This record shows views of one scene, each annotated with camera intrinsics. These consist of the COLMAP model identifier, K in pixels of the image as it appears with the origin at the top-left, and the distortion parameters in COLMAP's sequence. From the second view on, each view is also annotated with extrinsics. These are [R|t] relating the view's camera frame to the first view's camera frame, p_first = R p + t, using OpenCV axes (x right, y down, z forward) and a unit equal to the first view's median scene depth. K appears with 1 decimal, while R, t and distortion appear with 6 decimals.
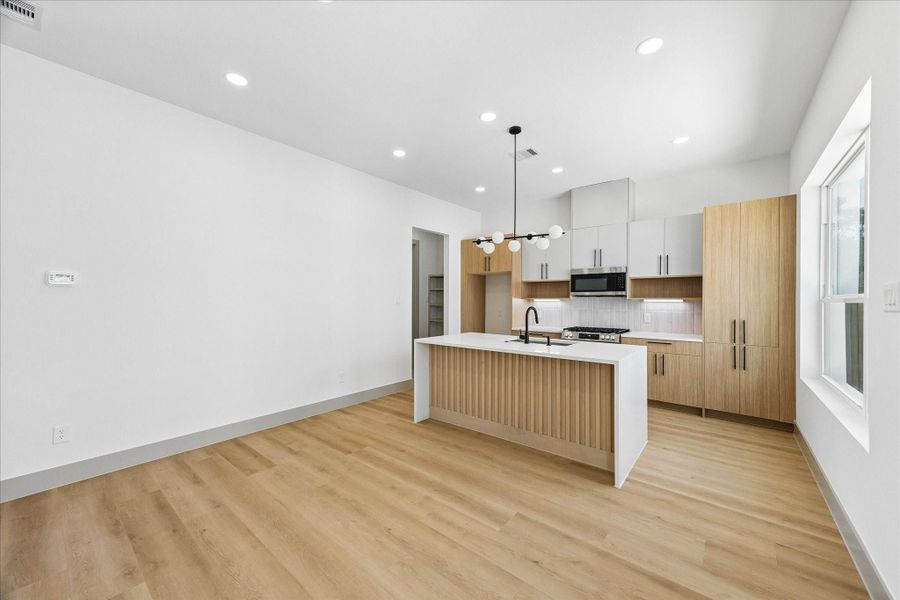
lens RADIAL K [[344.3, 0, 451.2], [0, 344.3, 303.9], [0, 0, 1]] dist [-0.000855, -0.000202]
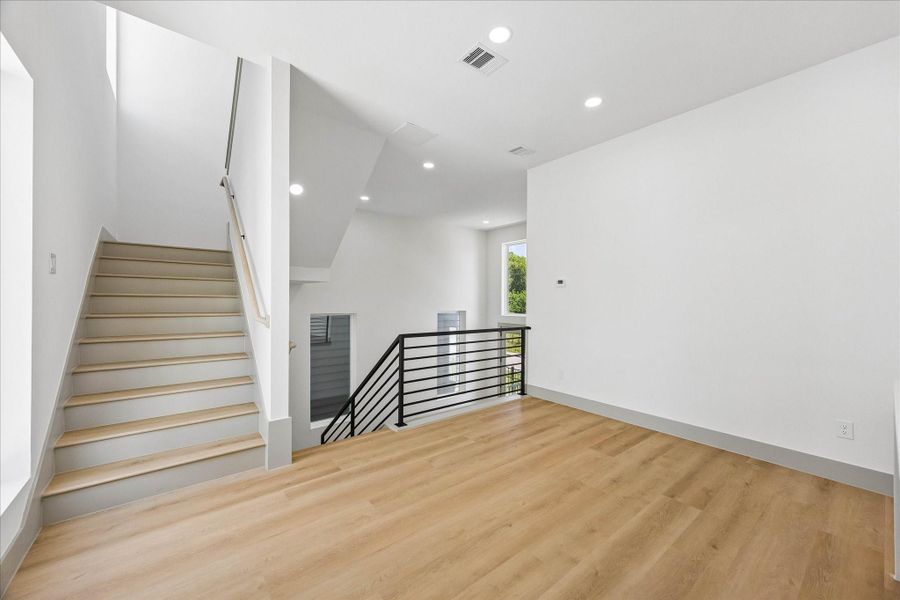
lens RADIAL K [[344.3, 0, 450.4], [0, 344.3, 298.1], [0, 0, 1]] dist [-0.000855, -0.000202]
pose [[-0.215168, -0.003804, -0.976570, 0.573504], [-0.019873, 0.999802, 0.000484, 0.016748], [0.976375, 0.019512, -0.215201, 0.742295]]
